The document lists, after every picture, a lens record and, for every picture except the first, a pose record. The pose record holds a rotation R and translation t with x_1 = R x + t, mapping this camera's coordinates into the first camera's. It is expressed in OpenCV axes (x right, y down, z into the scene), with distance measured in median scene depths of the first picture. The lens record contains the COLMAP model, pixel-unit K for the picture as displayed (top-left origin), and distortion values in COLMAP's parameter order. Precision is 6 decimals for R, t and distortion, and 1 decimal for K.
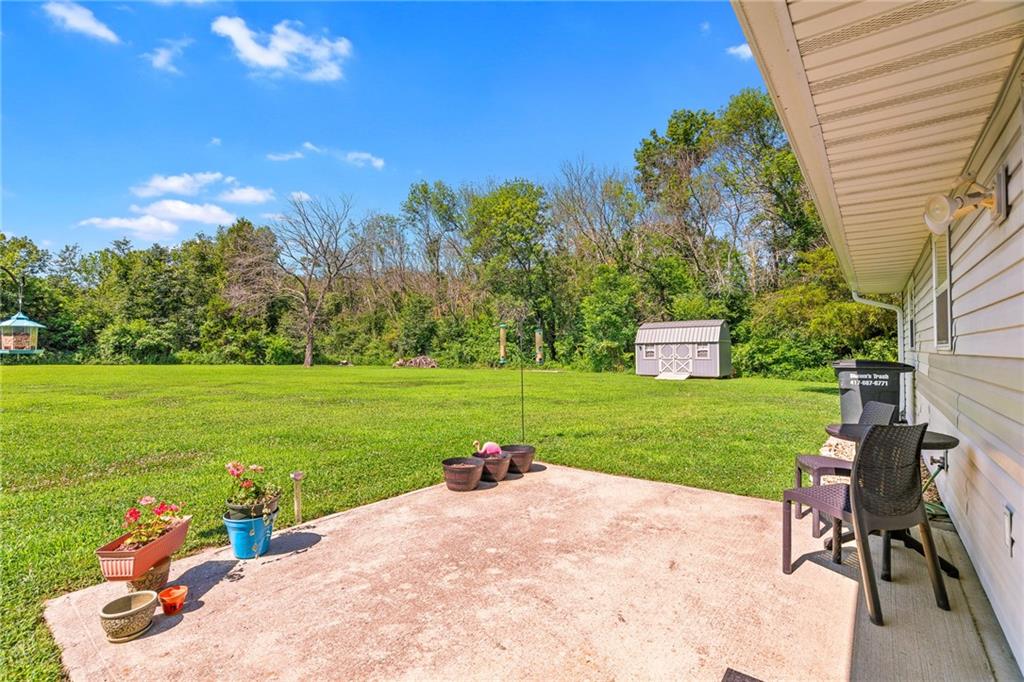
lens RADIAL K [[480.2, 0, 512.0], [0, 480.2, 341.0], [0, 0, 1]] dist [0.000159, 0.000164]
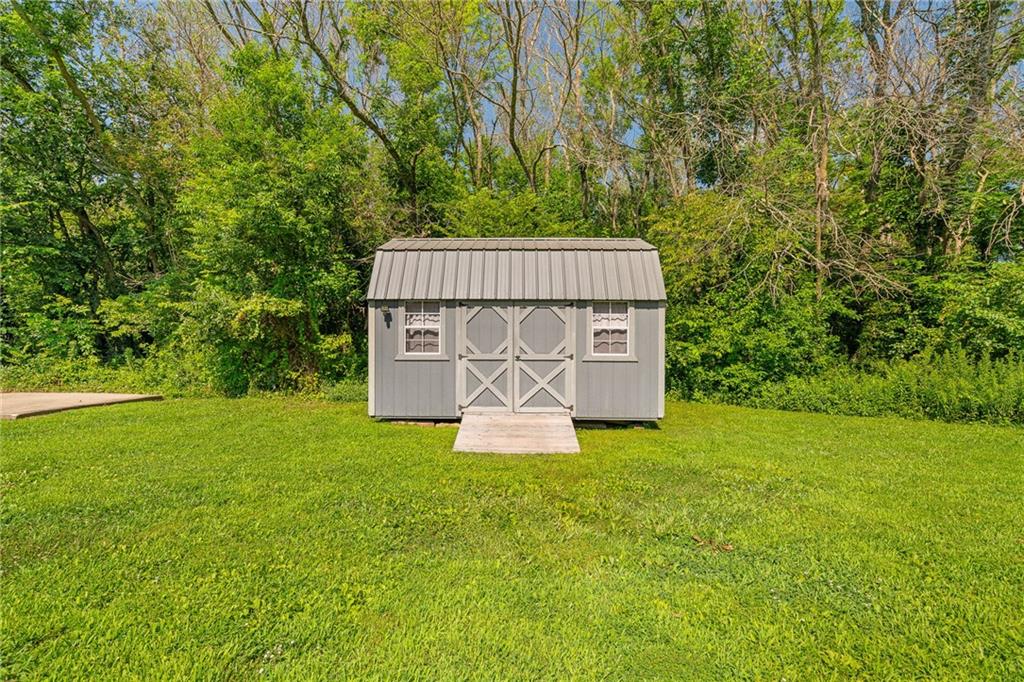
lens RADIAL K [[480.2, 0, 512.0], [0, 480.2, 341.0], [0, 0, 1]] dist [0.000159, 0.000164]
pose [[0.817244, 0.003416, 0.576282, 0.112748], [-0.024421, 0.999289, 0.028709, 0.012243], [-0.575774, -0.037536, 0.816747, 0.492299]]
